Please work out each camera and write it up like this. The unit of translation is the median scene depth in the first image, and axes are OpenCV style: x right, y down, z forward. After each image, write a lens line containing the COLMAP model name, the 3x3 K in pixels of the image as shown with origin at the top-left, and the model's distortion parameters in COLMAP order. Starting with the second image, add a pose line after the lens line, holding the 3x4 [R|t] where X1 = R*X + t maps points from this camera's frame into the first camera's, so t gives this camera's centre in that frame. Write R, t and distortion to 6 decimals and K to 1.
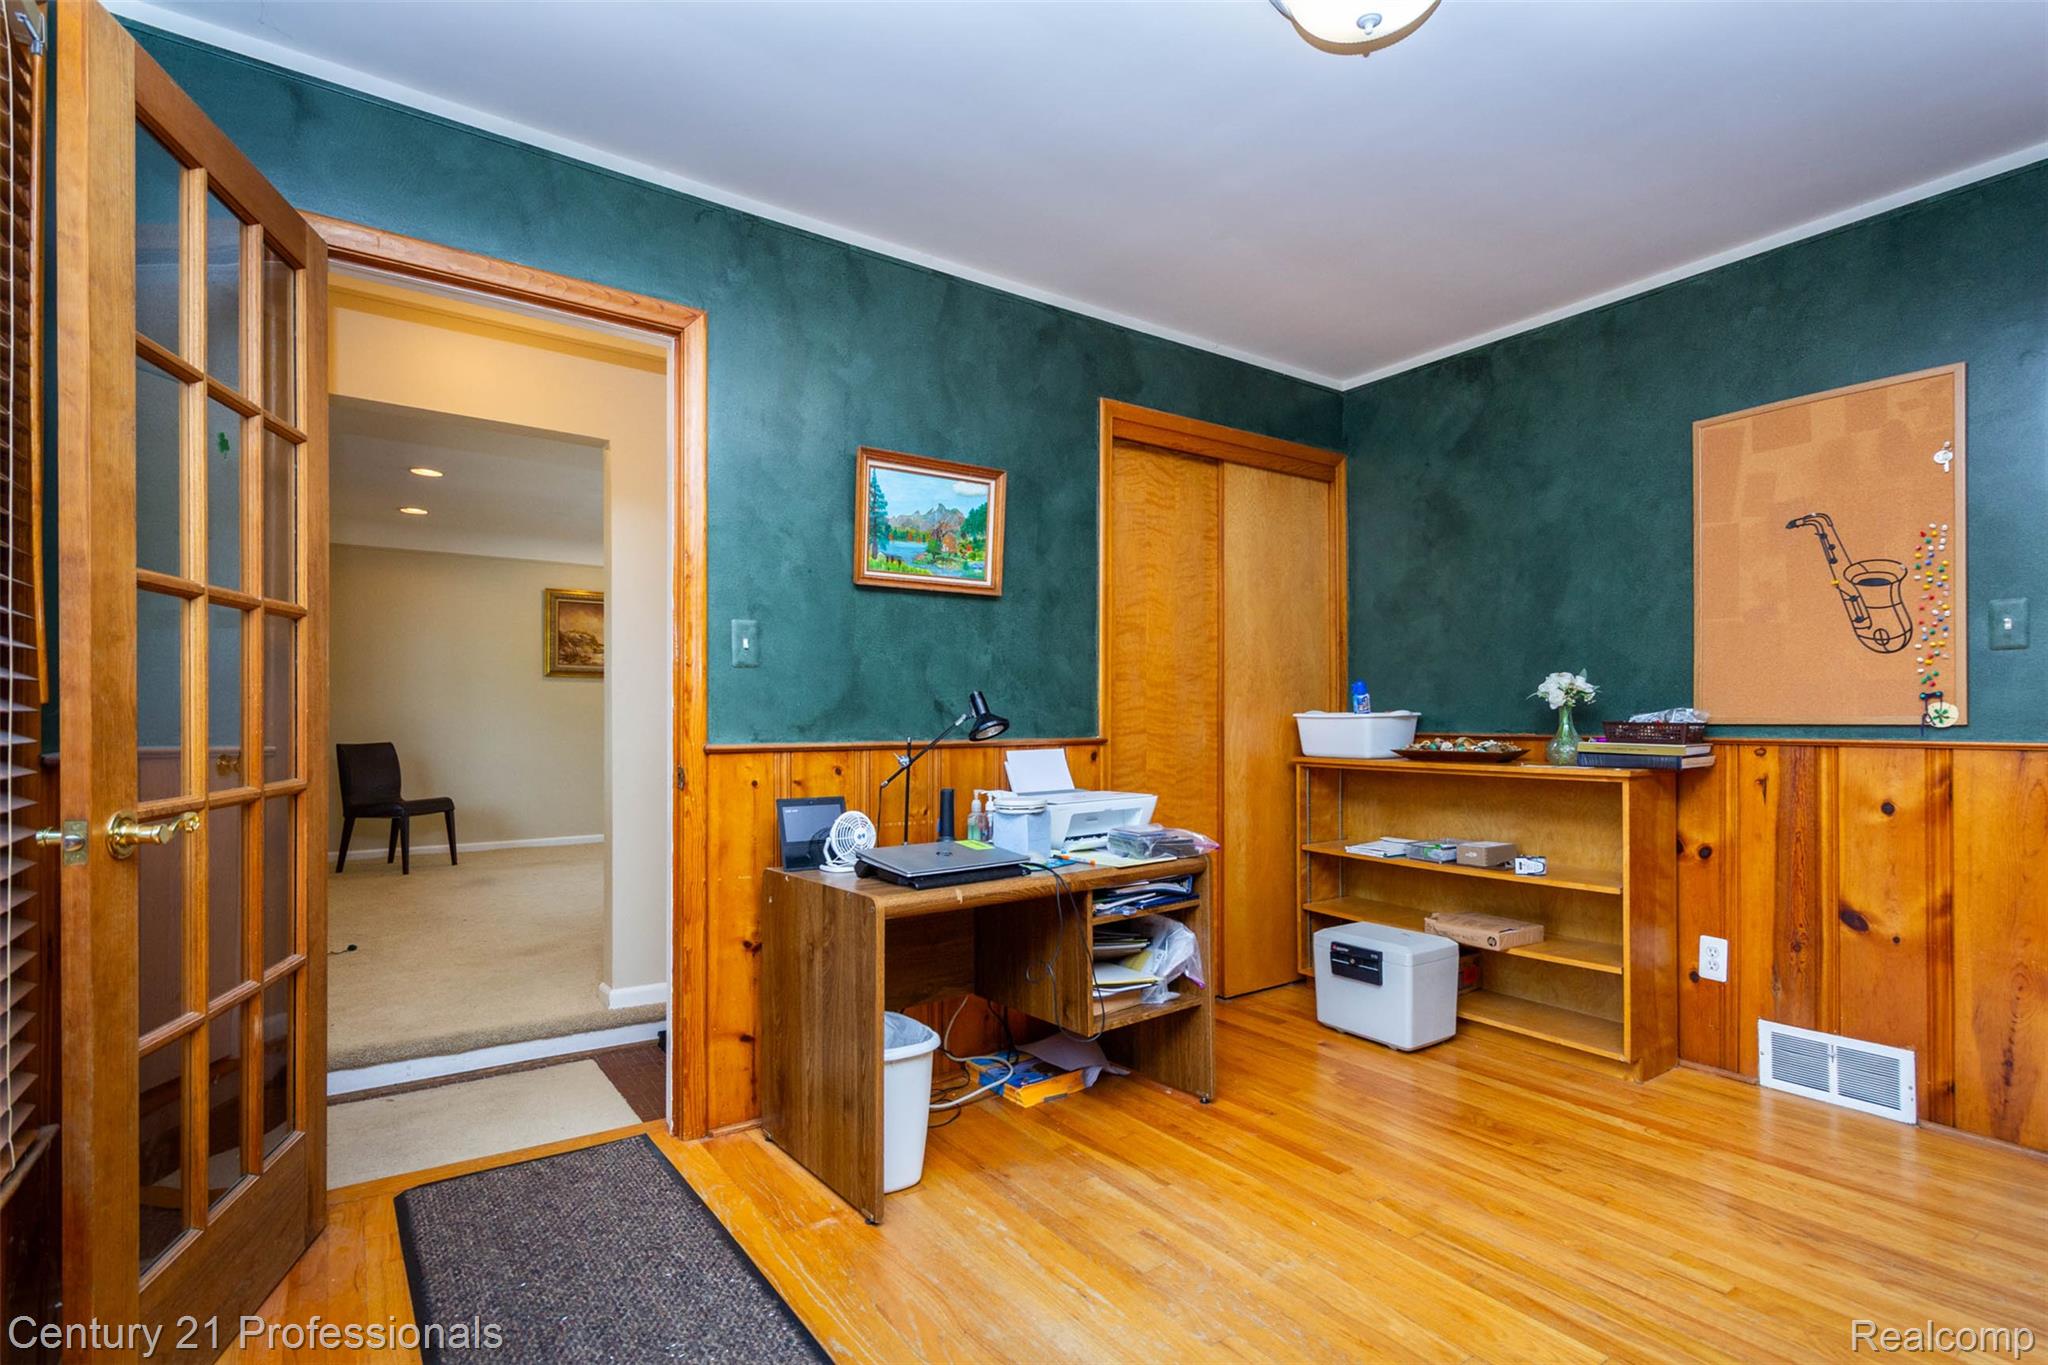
lens RADIAL K [[1006.5, 0, 1029.9], [0, 1006.5, 706.7], [0, 0, 1]] dist [-0.004513, -0.000374]
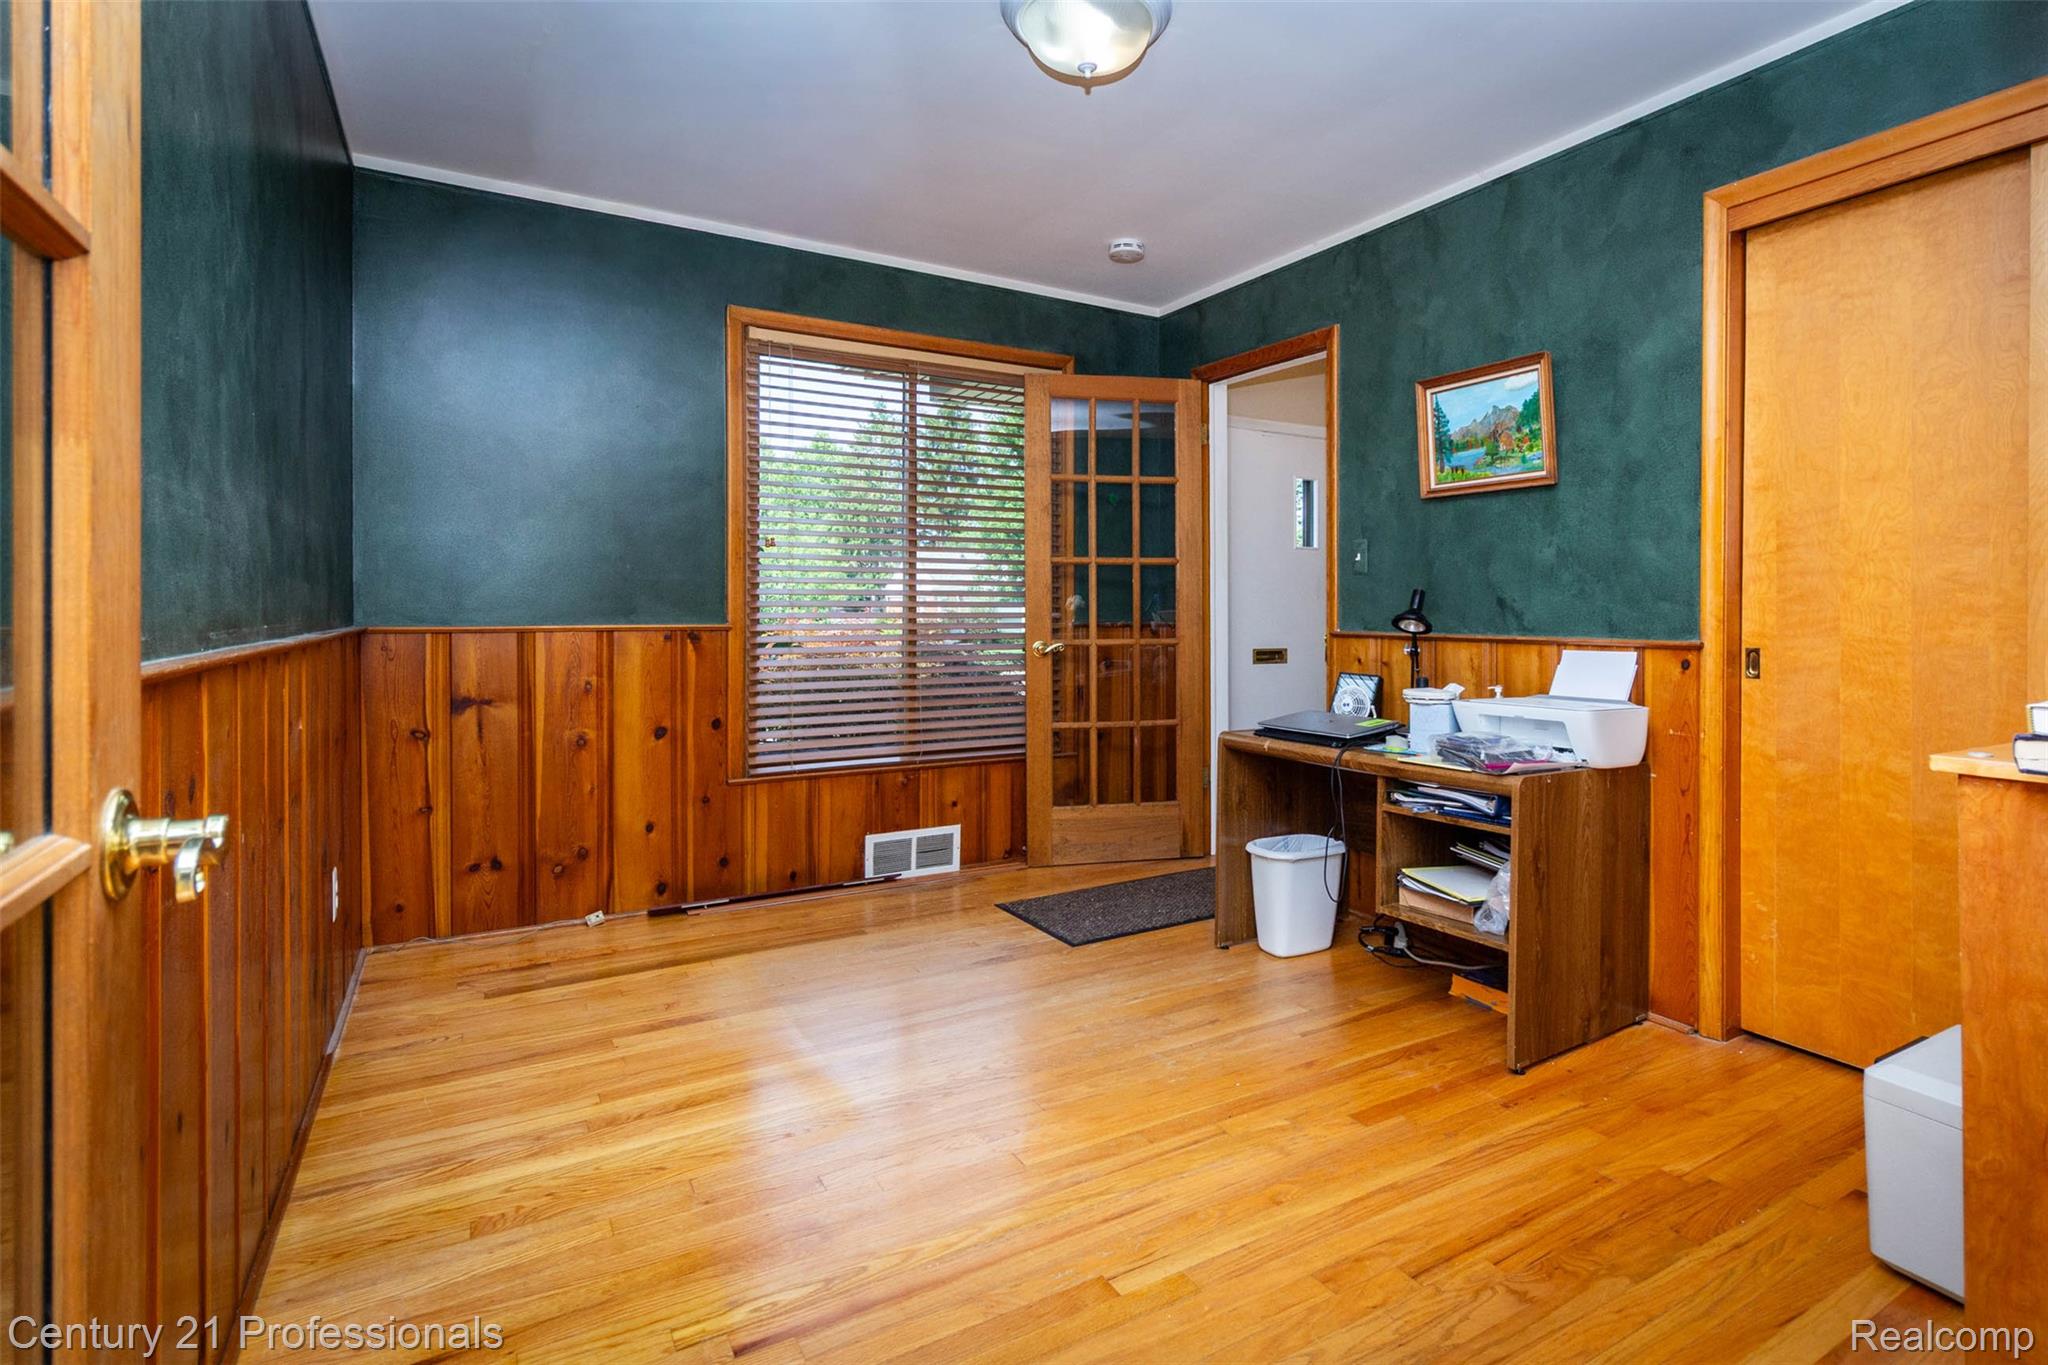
lens RADIAL K [[941.7, 0, 1027.1], [0, 941.7, 608.7], [0, 0, 1]] dist [0.001246, 0.000246]
pose [[-0.103754, 0.003559, -0.994597, 0.918203], [0.006443, 0.999975, 0.002906, 0.000395], [0.994582, -0.006107, -0.103775, 0.620573]]
